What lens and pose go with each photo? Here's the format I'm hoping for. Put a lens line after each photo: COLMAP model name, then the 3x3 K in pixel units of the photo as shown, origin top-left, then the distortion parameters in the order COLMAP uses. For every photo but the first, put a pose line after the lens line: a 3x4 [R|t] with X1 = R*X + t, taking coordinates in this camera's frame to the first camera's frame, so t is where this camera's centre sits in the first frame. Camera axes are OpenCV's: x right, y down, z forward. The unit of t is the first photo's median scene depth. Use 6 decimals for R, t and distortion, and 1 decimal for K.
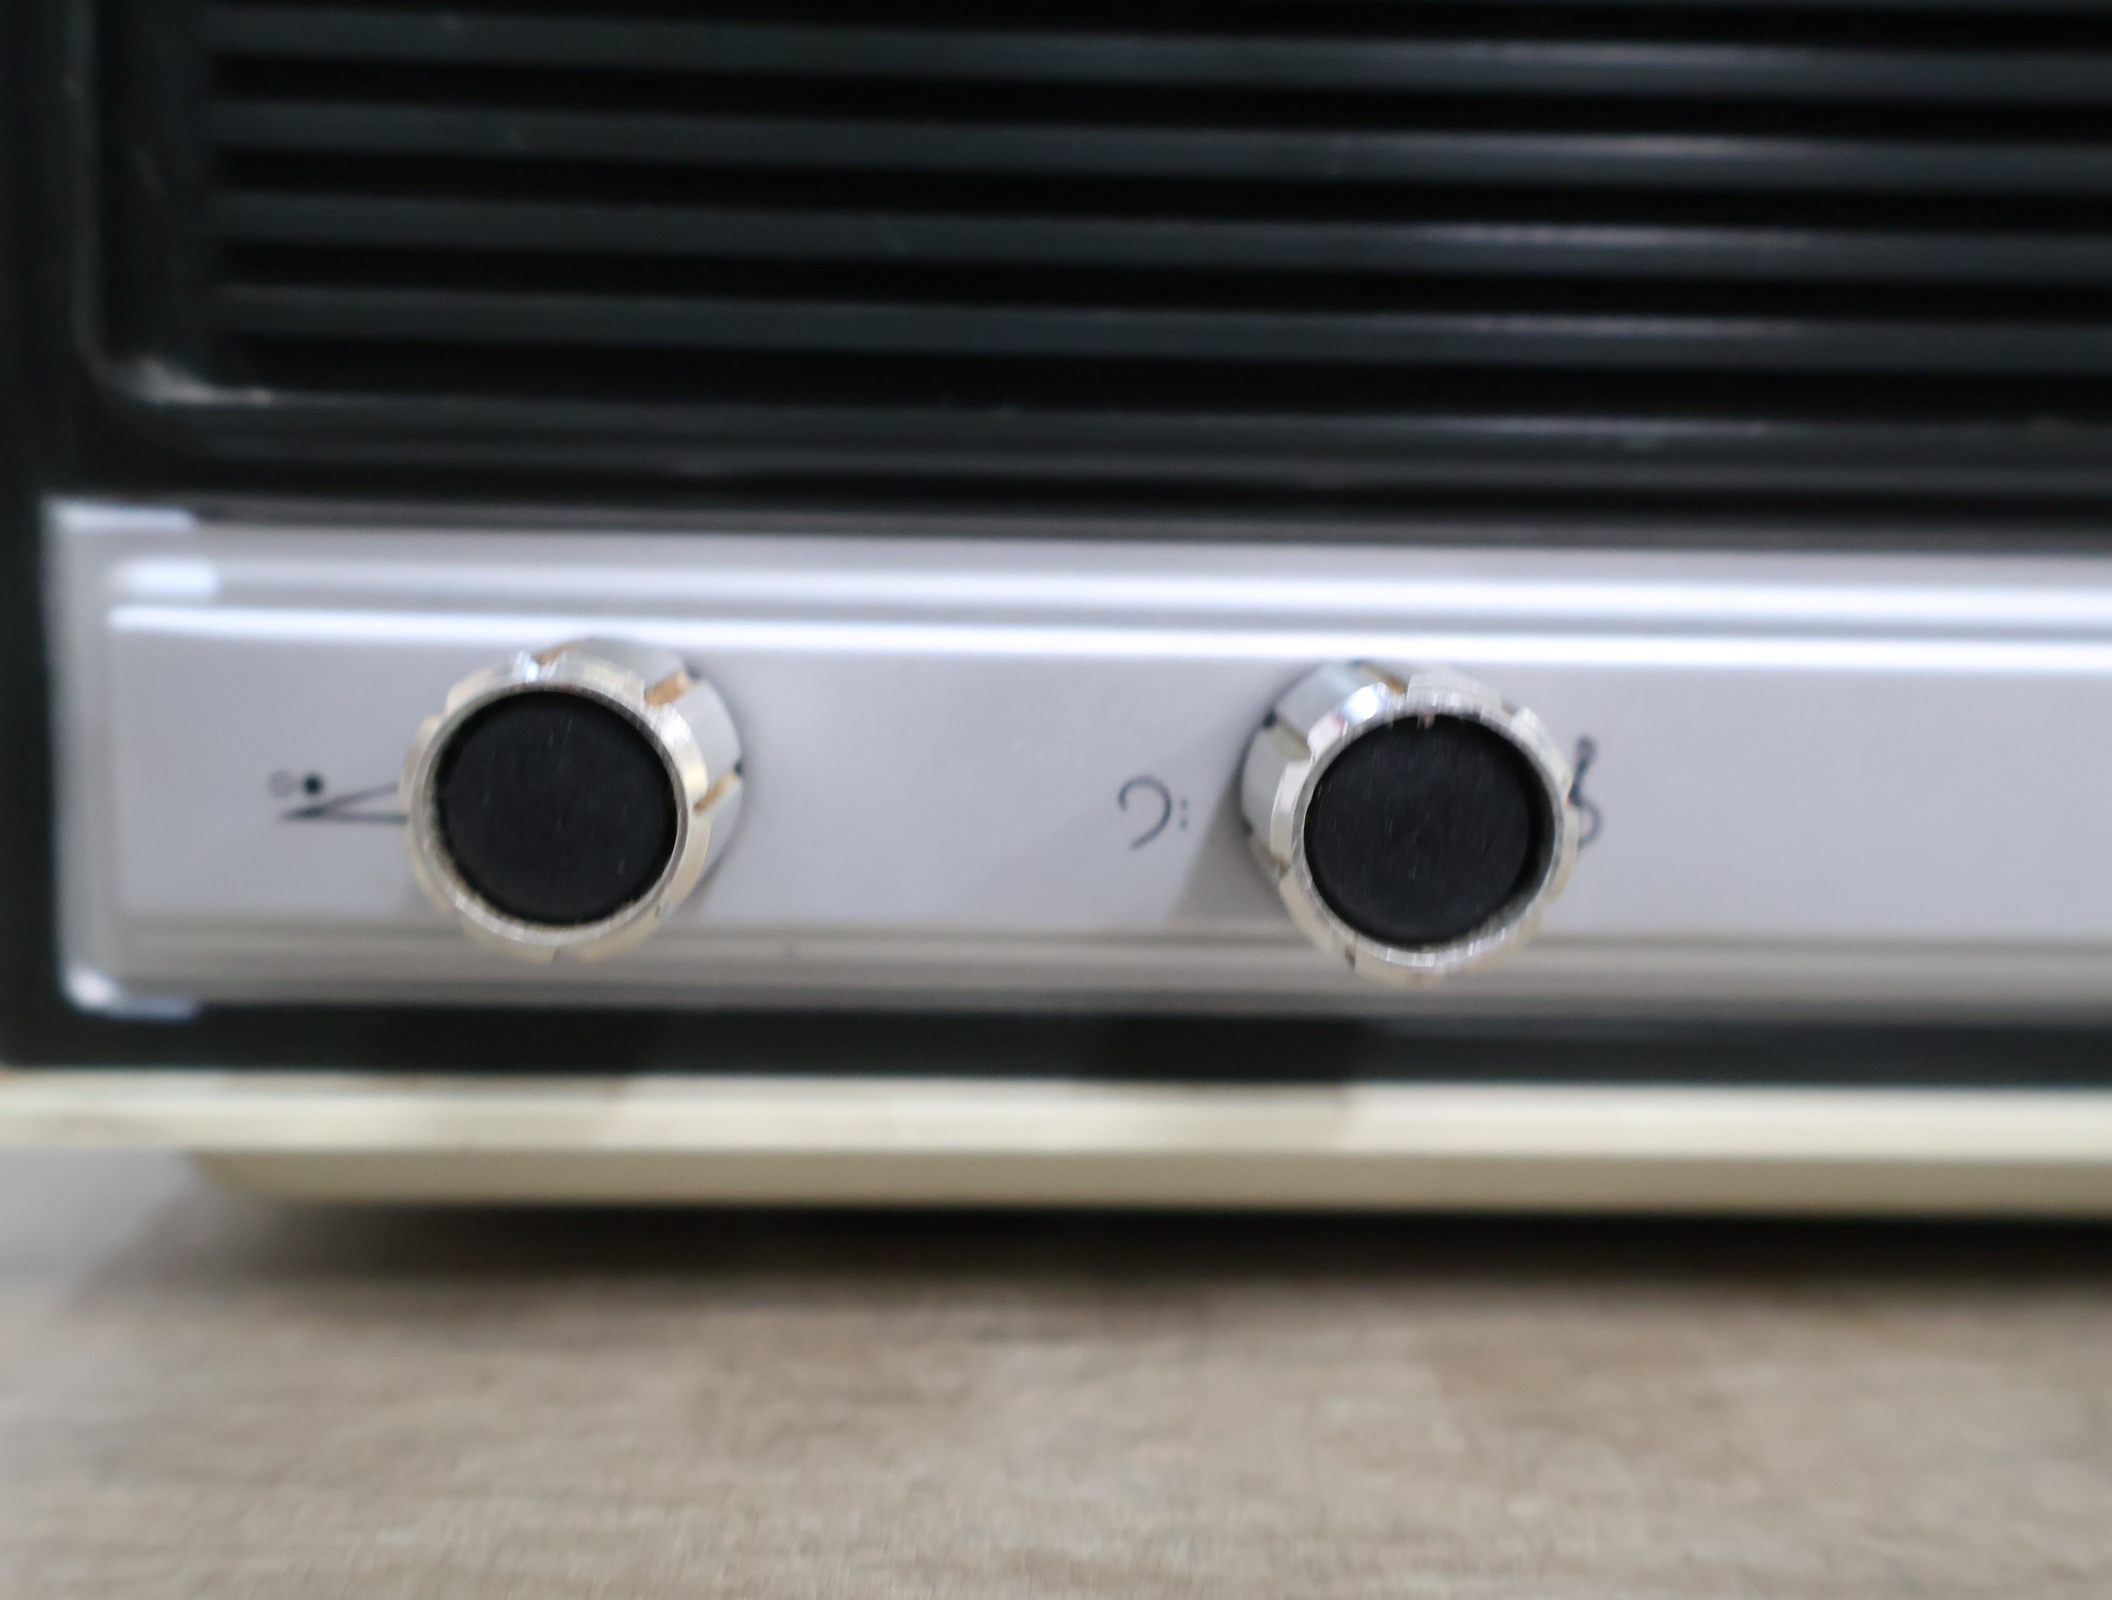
lens RADIAL K [[2222.0, 0, 1037.4], [0, 2222.0, 801.5], [0, 0, 1]] dist [0.018556, 0.000000]
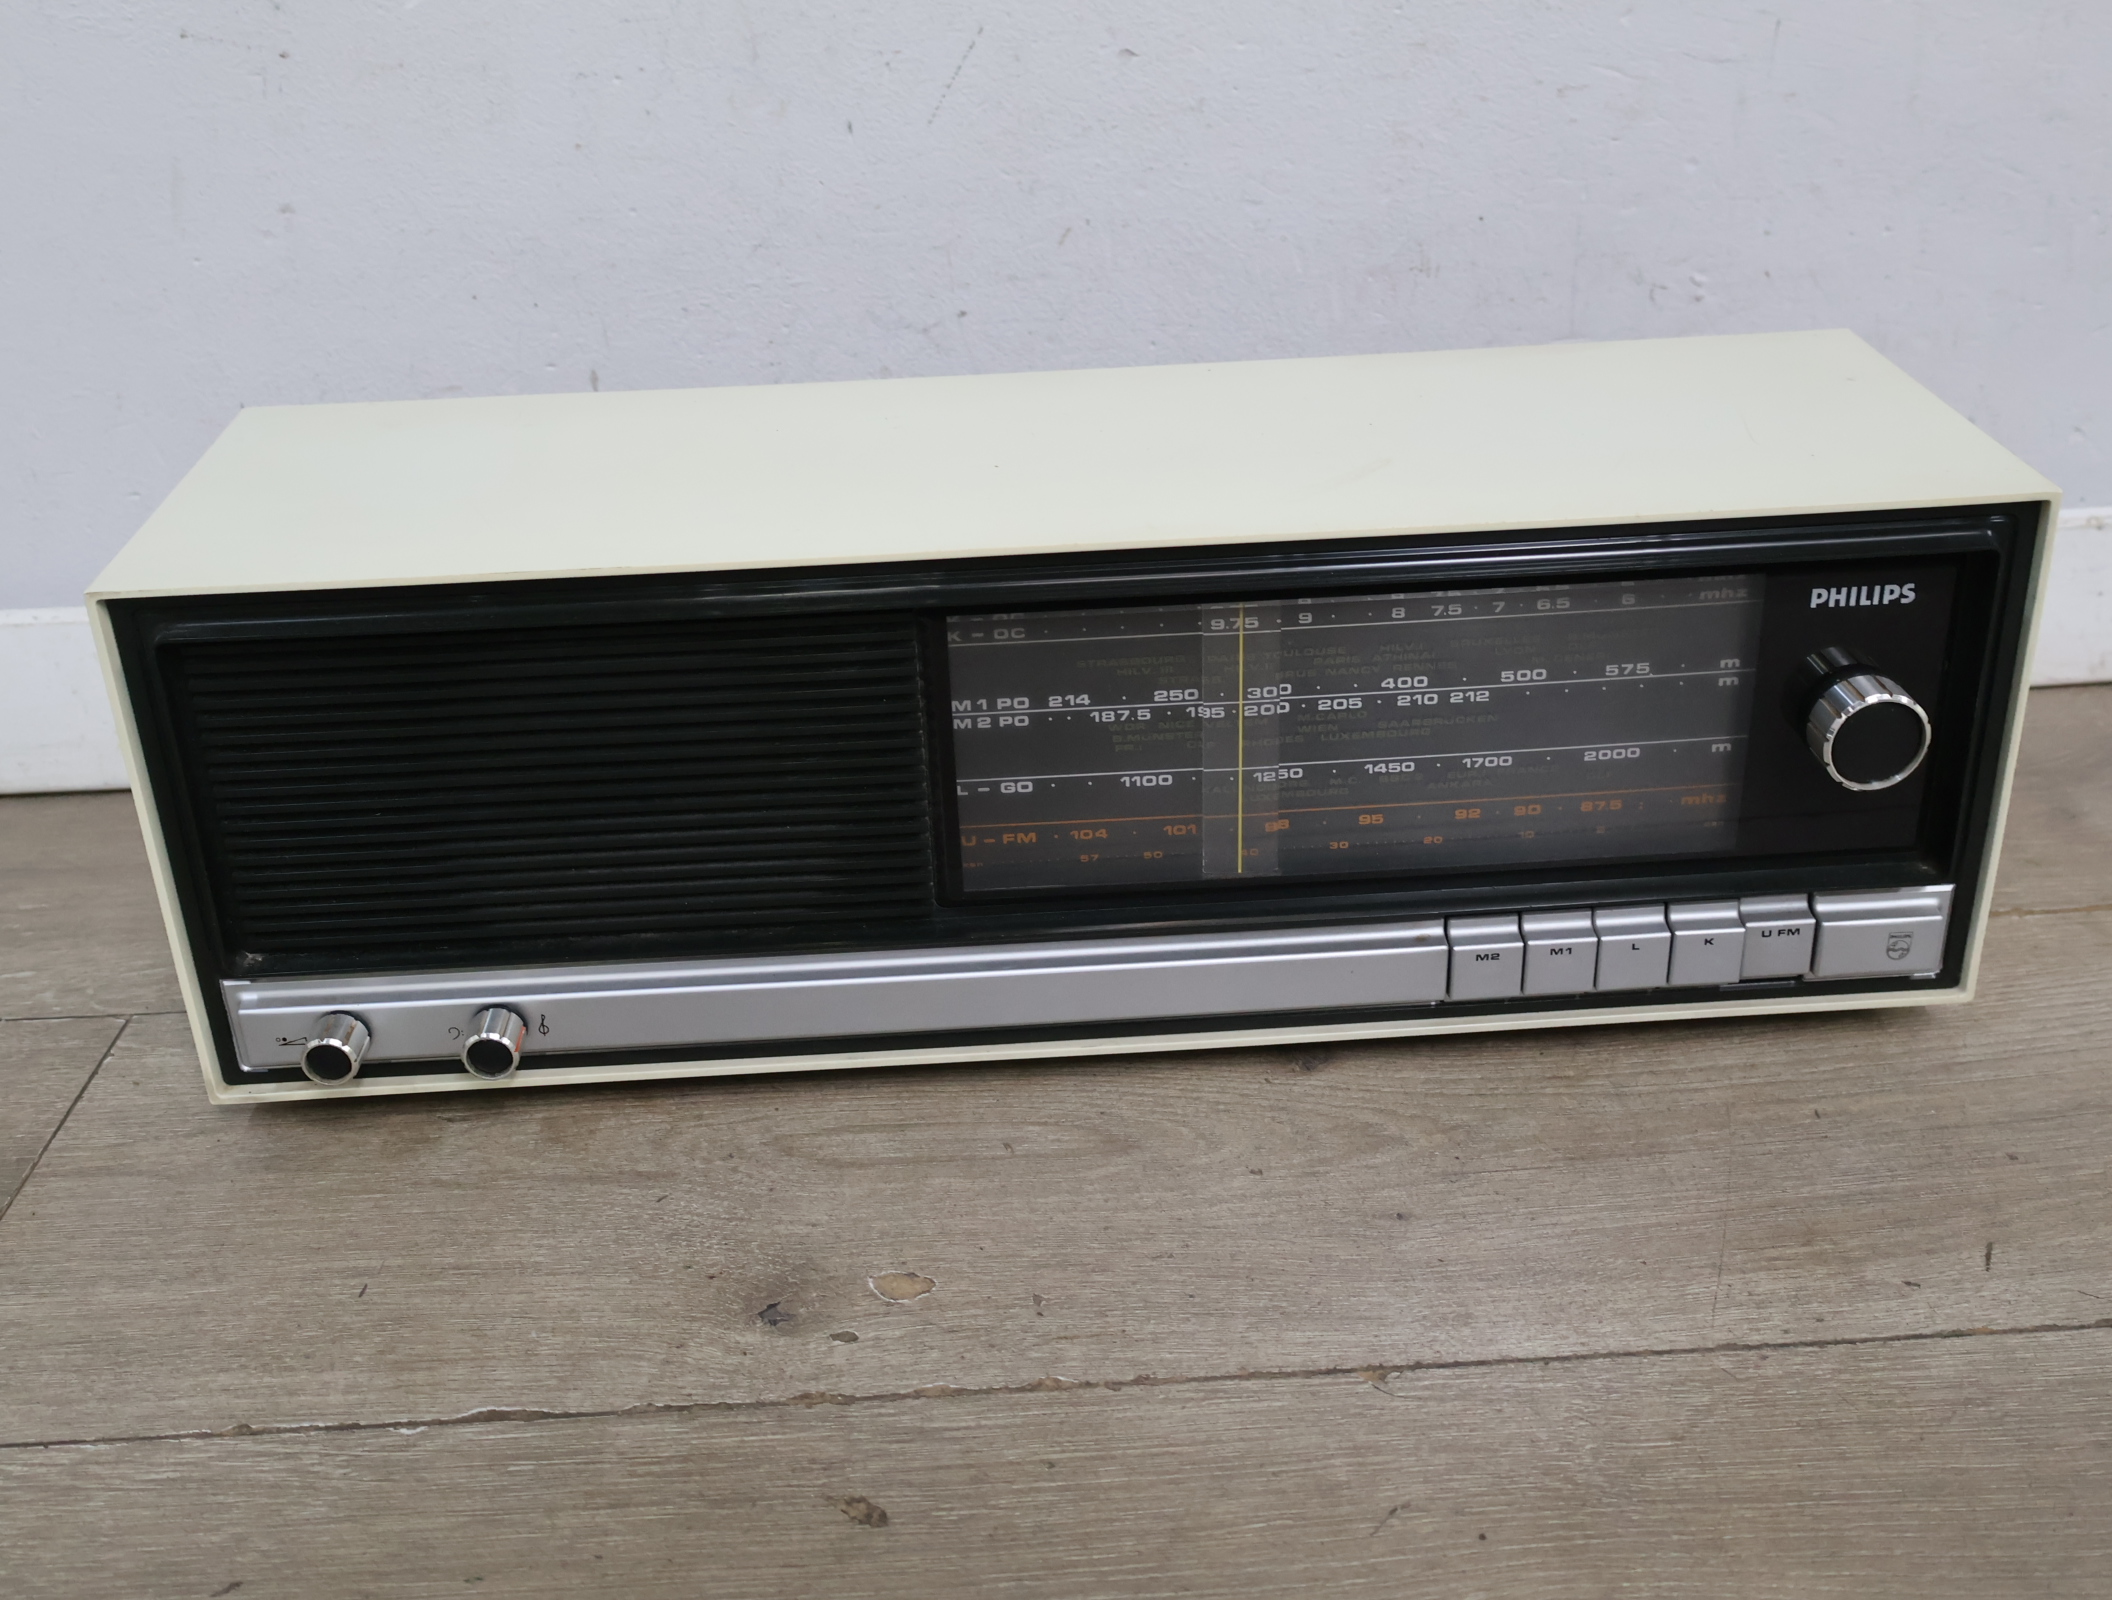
lens RADIAL K [[2222.0, 0, 1046.3], [0, 2222.0, 803.2], [0, 0, 1]] dist [0.018556, 0.000000]
pose [[0.998410, -0.053786, -0.016851, 1.458727], [0.056352, 0.946296, 0.318354, -1.960878], [-0.001177, -0.318797, 0.947822, -3.484570]]
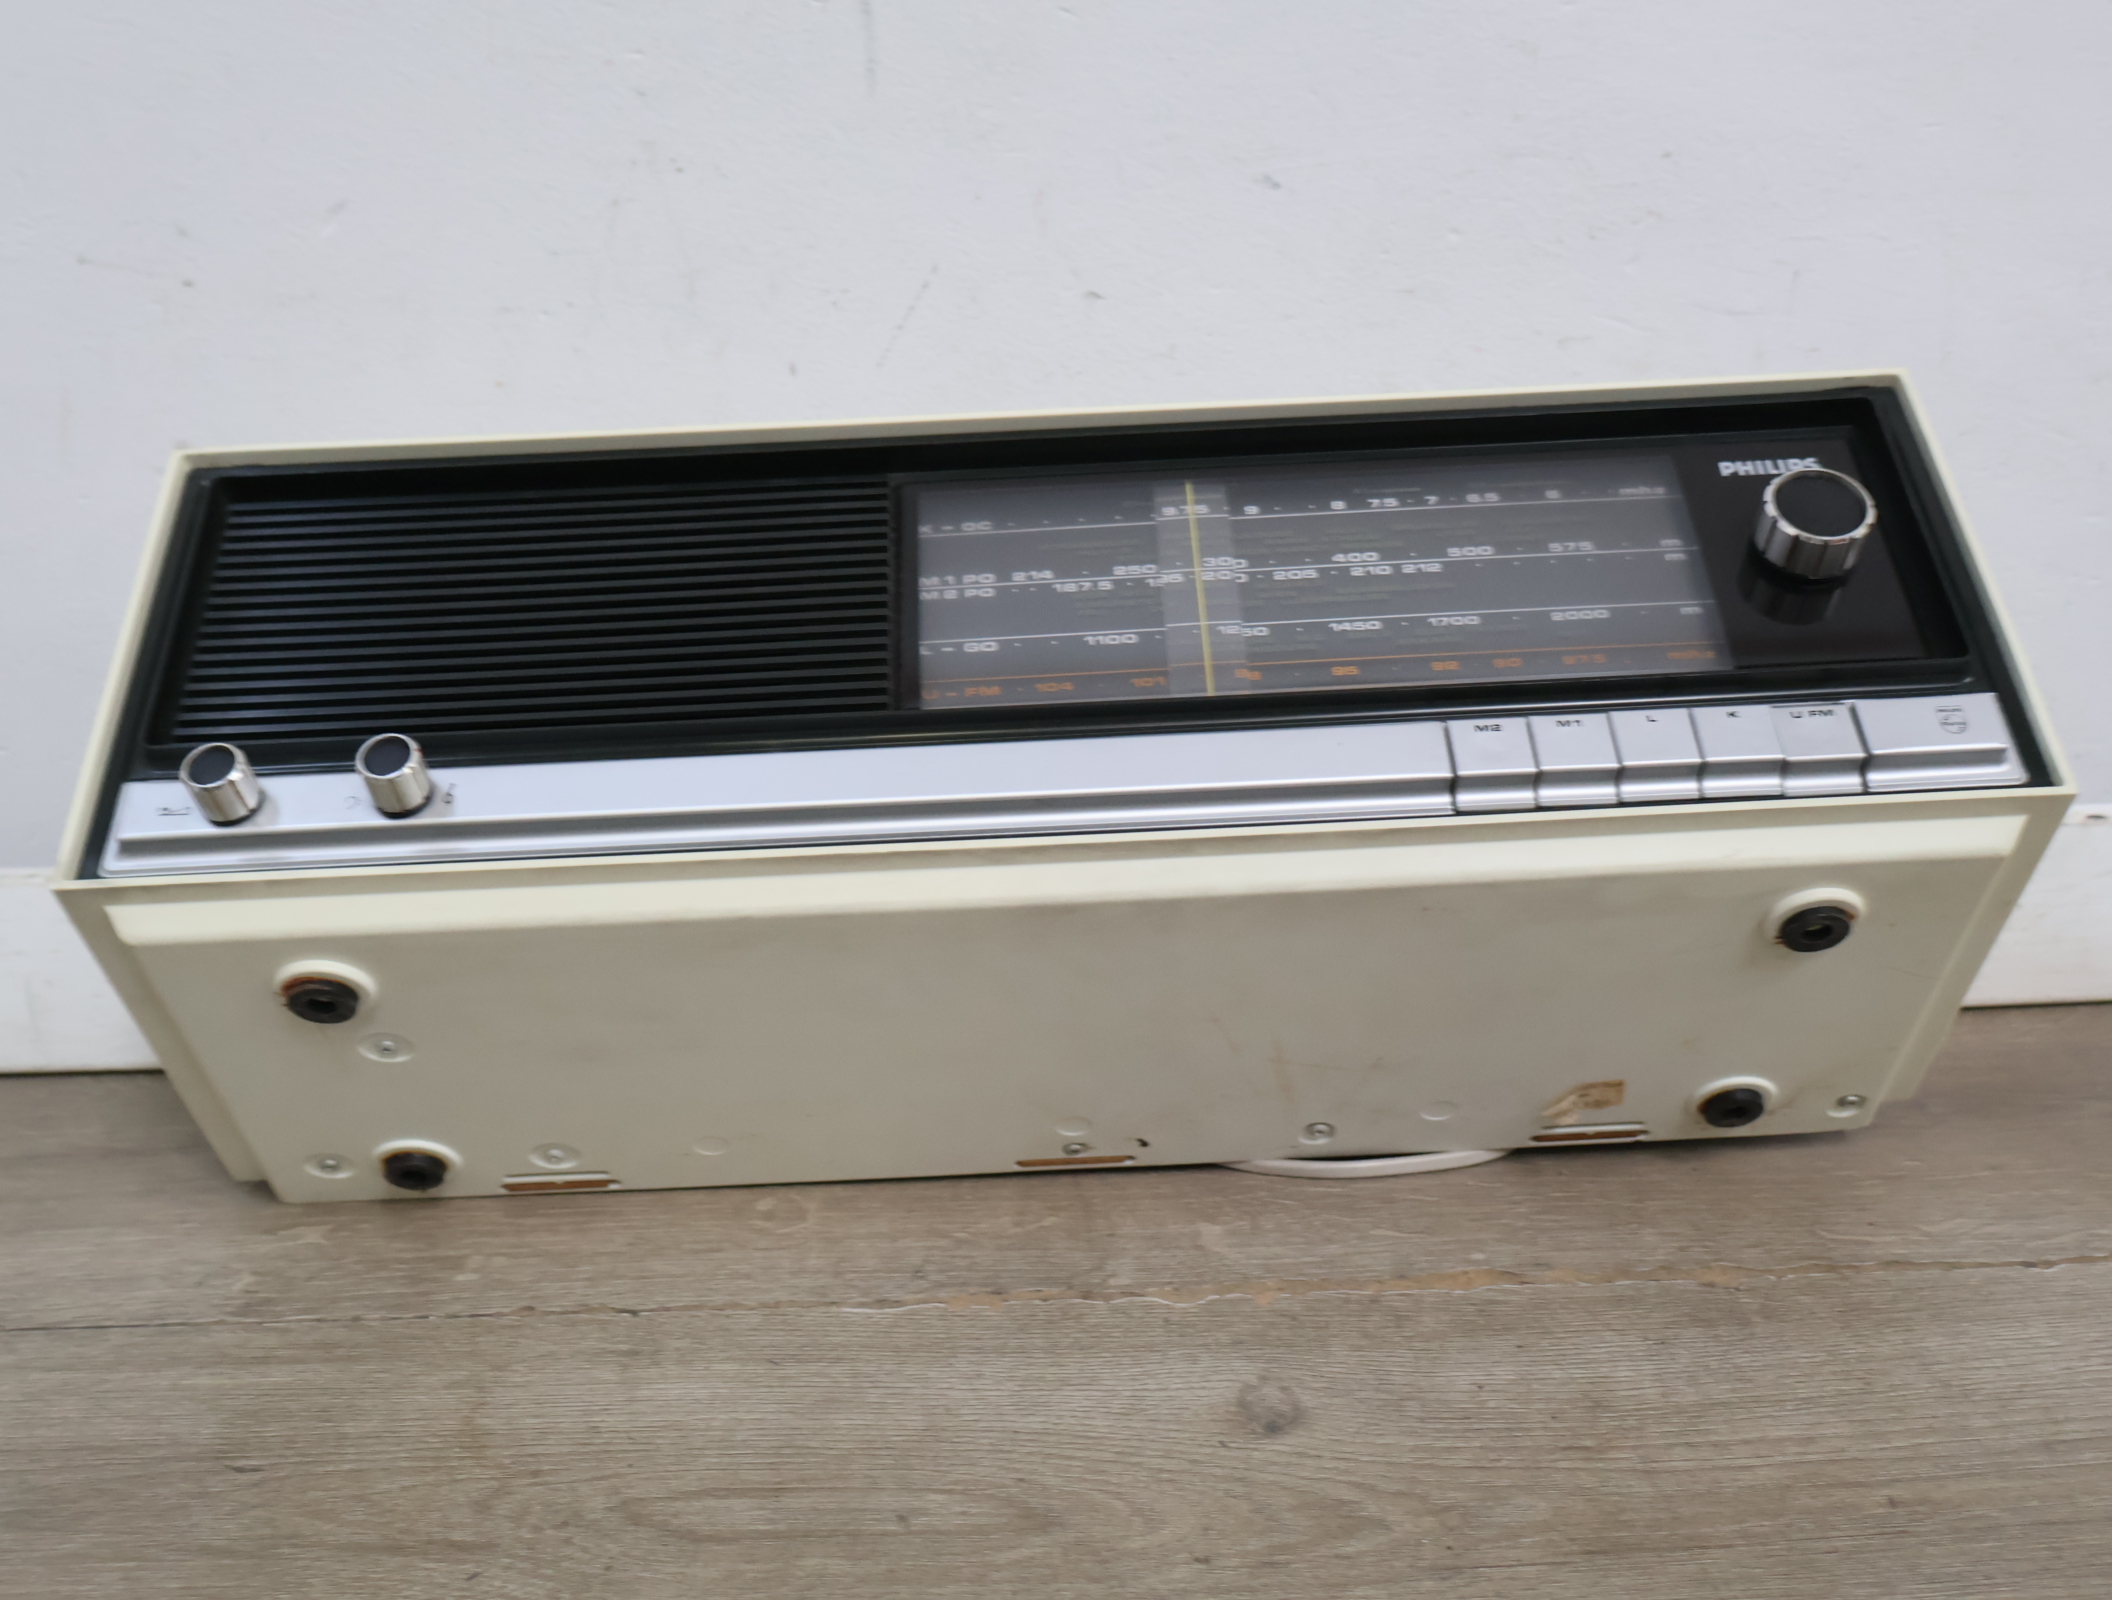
lens RADIAL K [[2222.0, 0, 1047.2], [0, 2222.0, 754.2], [0, 0, 1]] dist [0.018556, 0.000000]
pose [[0.995799, -0.089591, -0.018923, 1.529898], [0.048888, 0.694916, -0.717427, 3.195879], [0.077425, 0.713488, 0.696377, -2.074726]]
